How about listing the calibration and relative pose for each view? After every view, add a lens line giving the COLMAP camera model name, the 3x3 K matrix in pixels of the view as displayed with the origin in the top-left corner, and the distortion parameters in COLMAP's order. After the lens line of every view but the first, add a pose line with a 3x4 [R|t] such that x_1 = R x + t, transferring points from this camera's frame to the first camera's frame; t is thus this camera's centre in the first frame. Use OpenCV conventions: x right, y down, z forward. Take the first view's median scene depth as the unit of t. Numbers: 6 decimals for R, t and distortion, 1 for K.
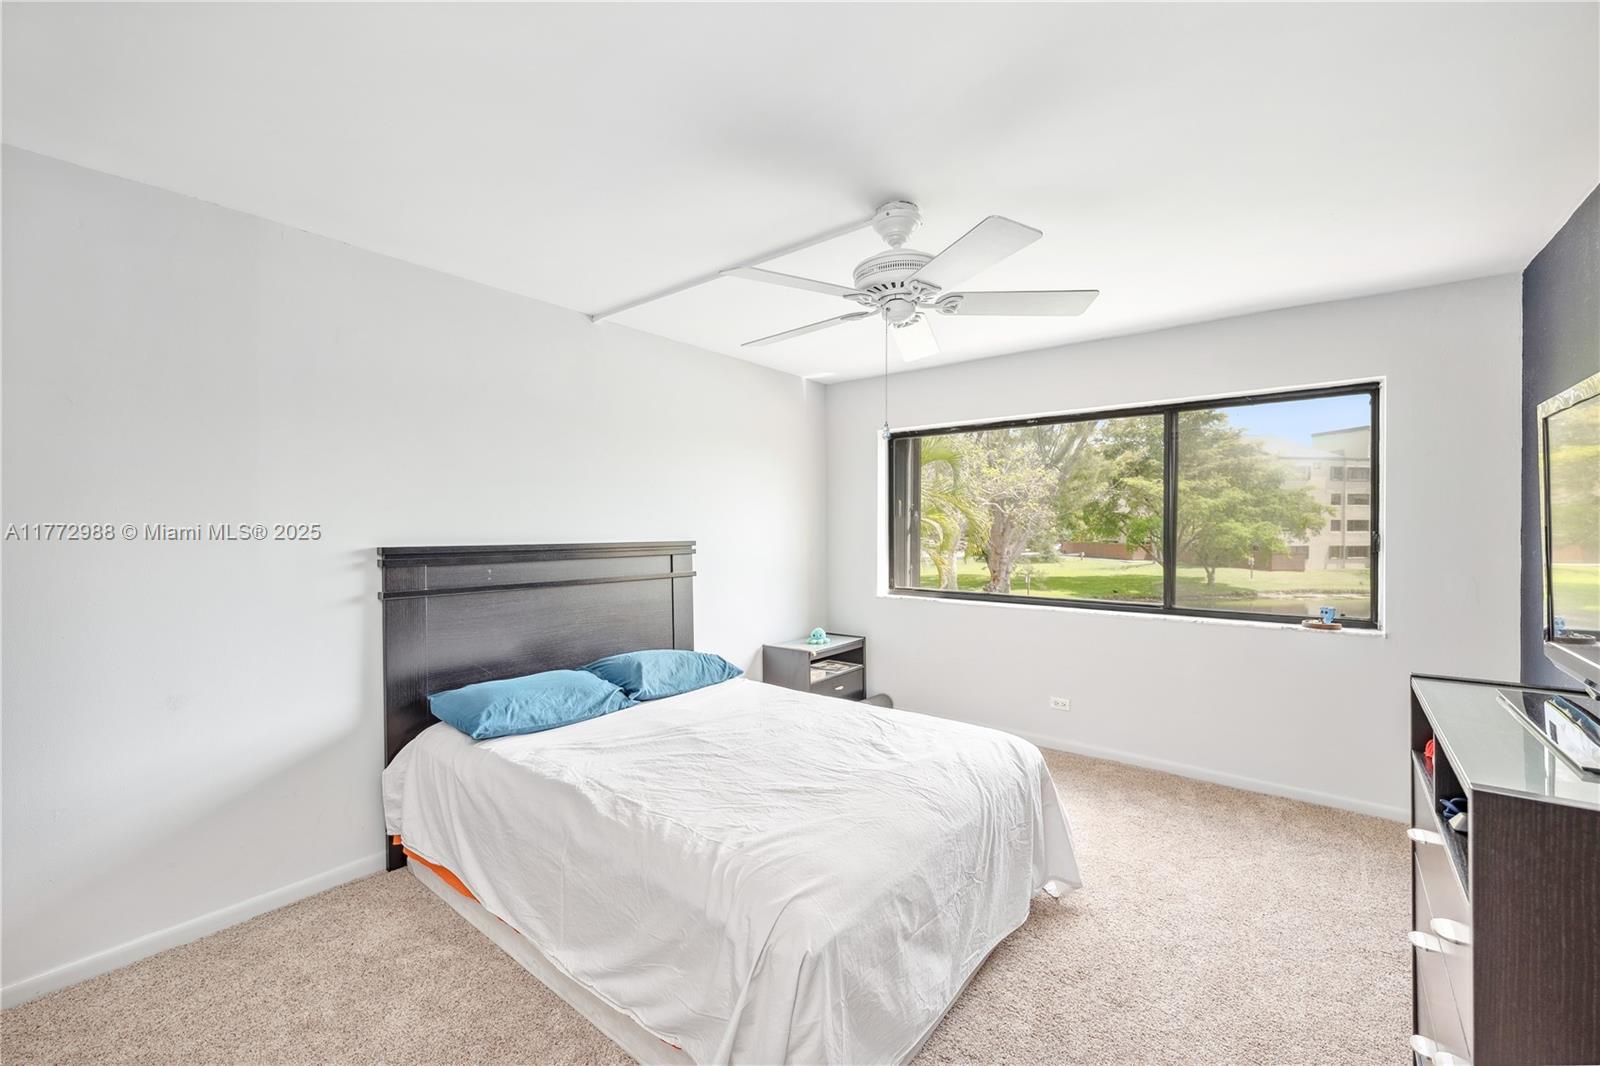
lens RADIAL K [[647.6, 0, 786.1], [0, 647.6, 534.7], [0, 0, 1]] dist [0.001134, 0.000544]
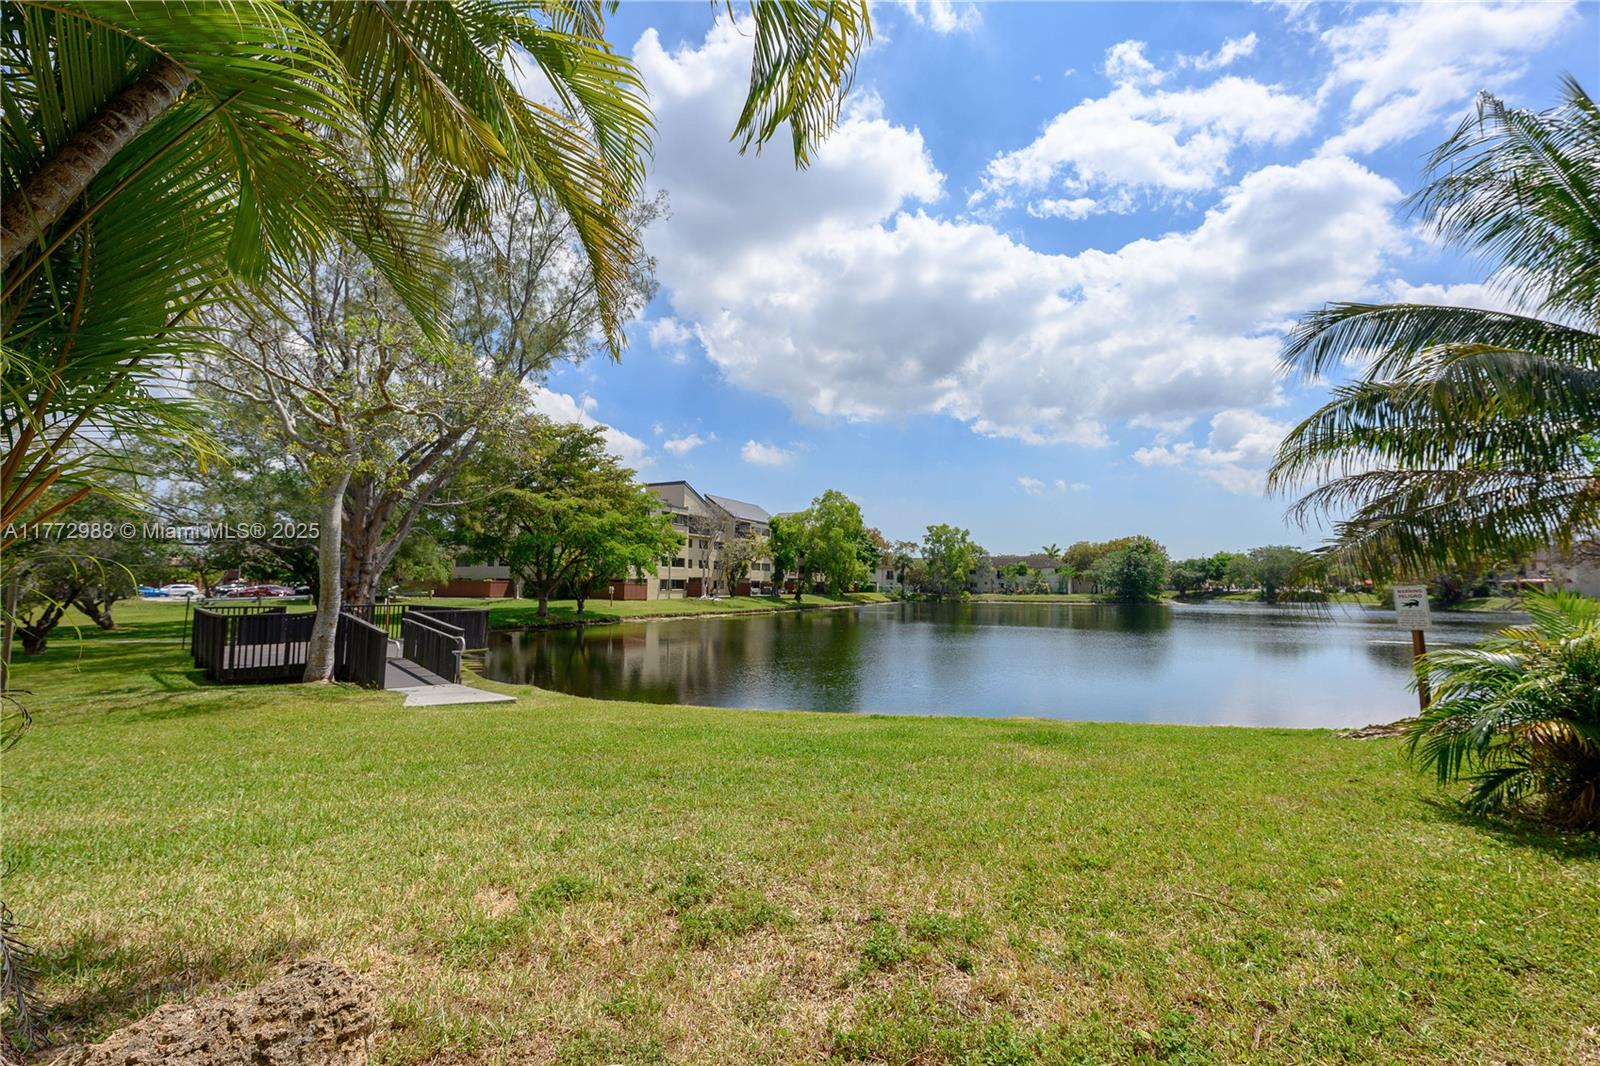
lens RADIAL K [[650.5, 0, 803.6], [0, 650.5, 543.4], [0, 0, 1]] dist [-0.000889, -0.001548]
pose [[0.540383, 0.063555, 0.839016, 0.007365], [0.008161, 0.996701, -0.080755, 0.062238], [-0.841380, 0.050486, 0.538081, 0.209616]]
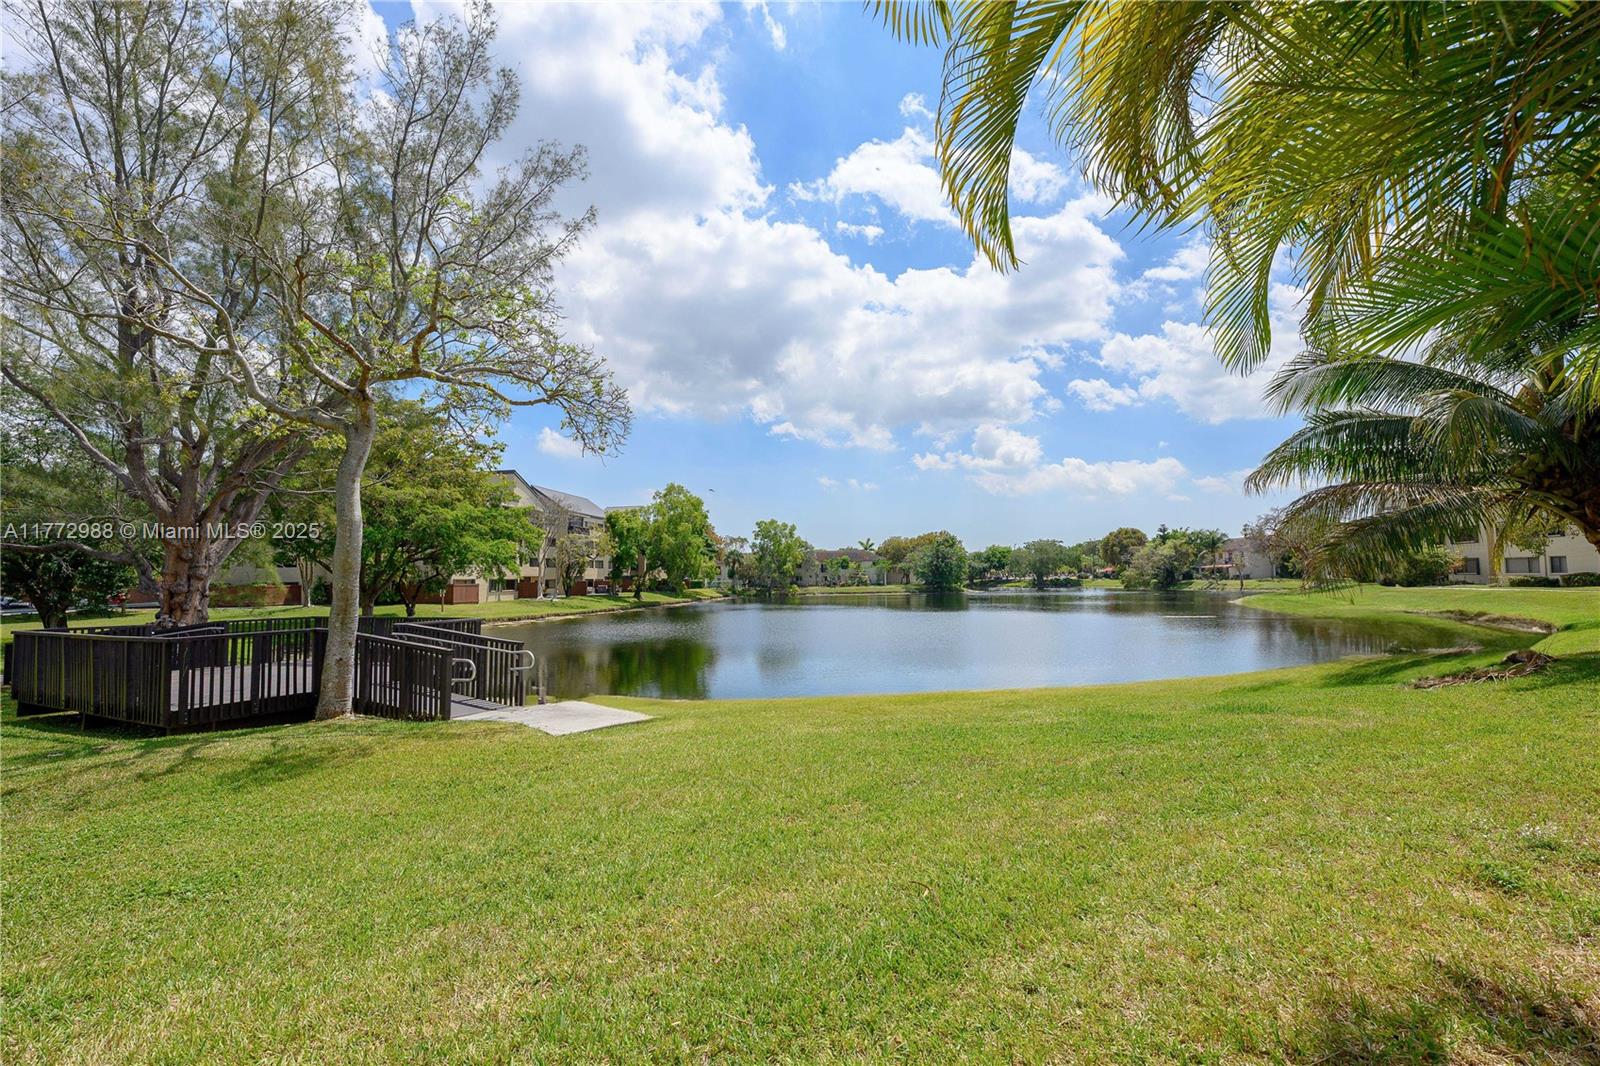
lens RADIAL K [[650.5, 0, 799.3], [0, 650.5, 540.3], [0, 0, 1]] dist [-0.000889, -0.001548]
pose [[0.255075, 0.060441, 0.965030, -0.043515], [0.034697, 0.996829, -0.071604, 0.058793], [-0.966298, 0.051749, 0.252169, 0.336284]]
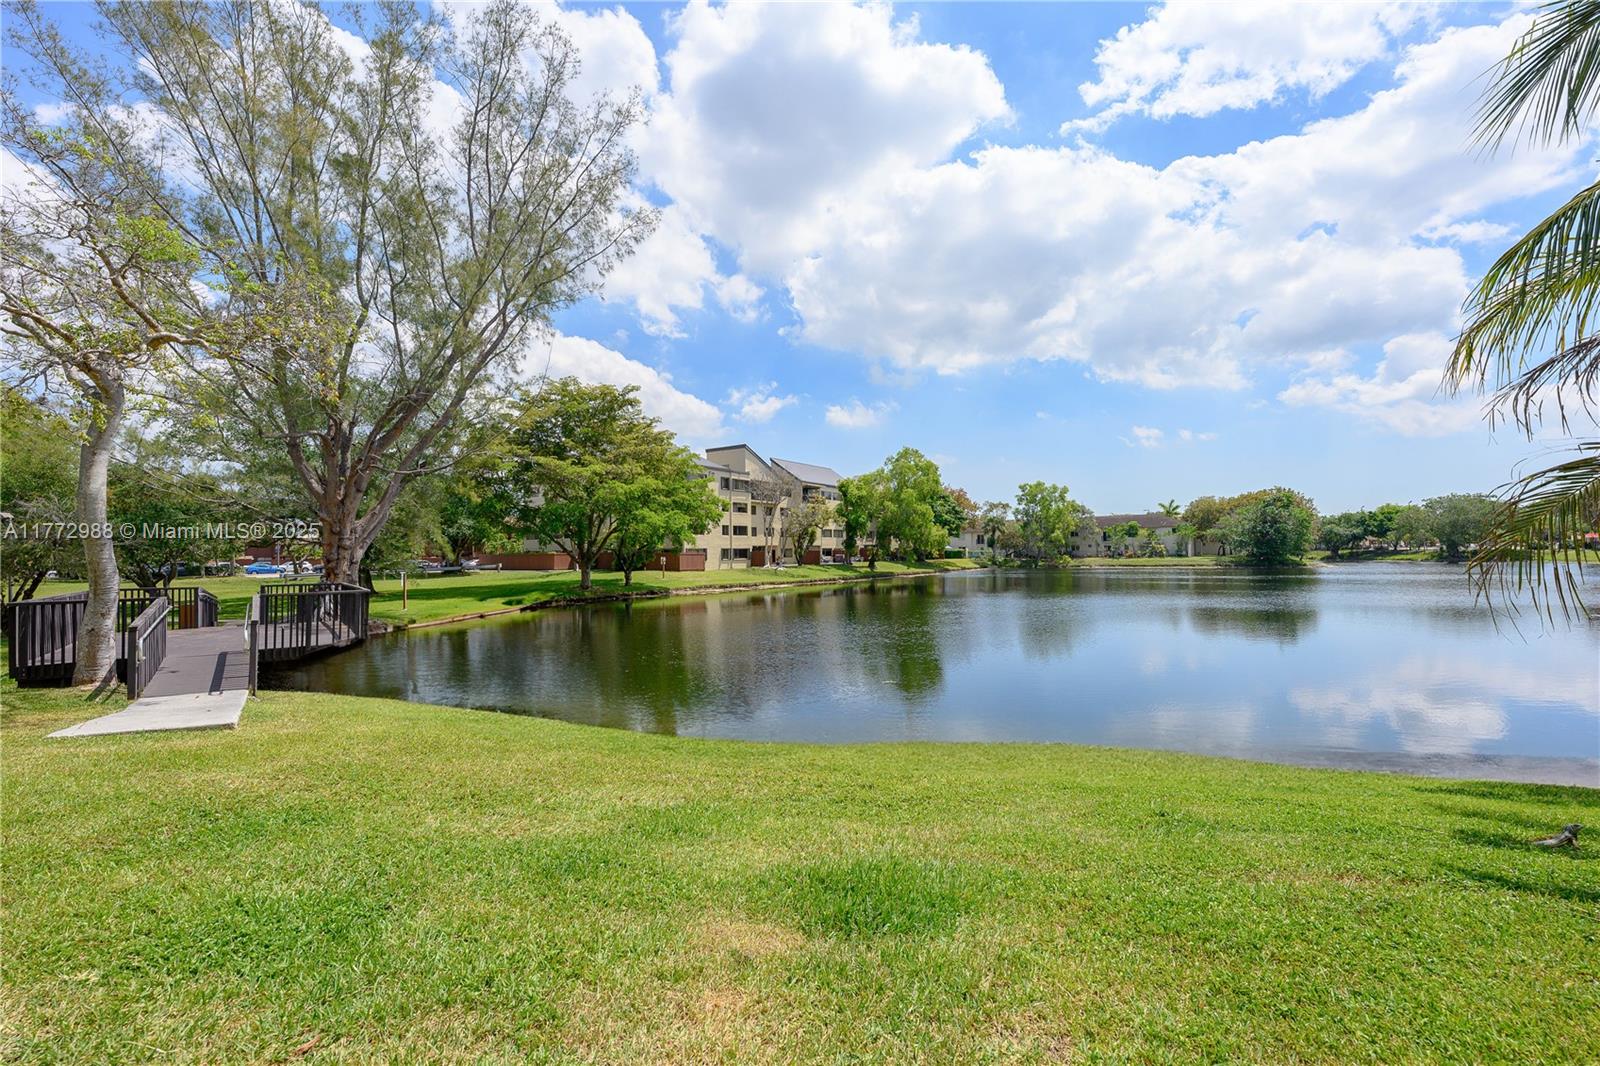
lens RADIAL K [[650.5, 0, 799.1], [0, 650.5, 545.2], [0, 0, 1]] dist [-0.000889, -0.001548]
pose [[0.672994, 0.007079, 0.739614, 0.139630], [0.022736, 0.999284, -0.030253, 0.061016], [-0.739299, 0.037176, 0.672350, 0.203406]]
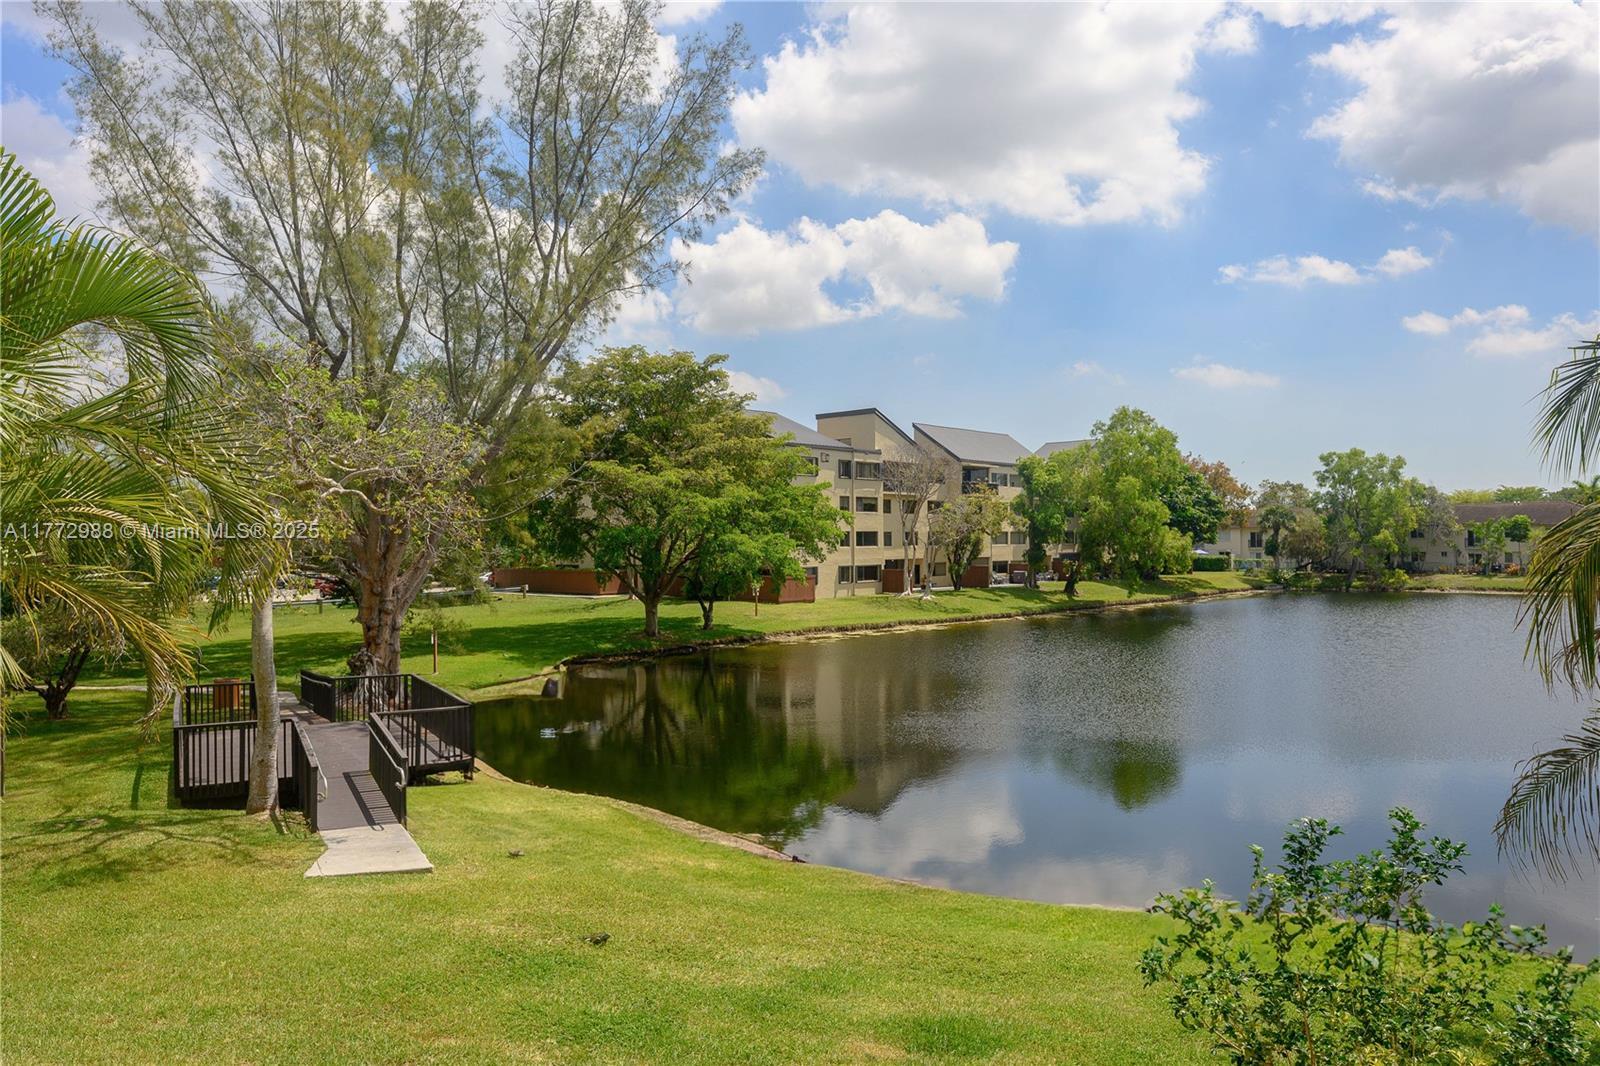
lens RADIAL K [[1075.1, 0, 809.4], [0, 1075.1, 533.3], [0, 0, 1]] dist [0.001553, -0.006310]
pose [[0.771474, -0.000340, 0.636260, 0.039129], [0.014430, 0.999752, -0.016962, 0.000142], [-0.636097, 0.022267, 0.771288, 0.094090]]
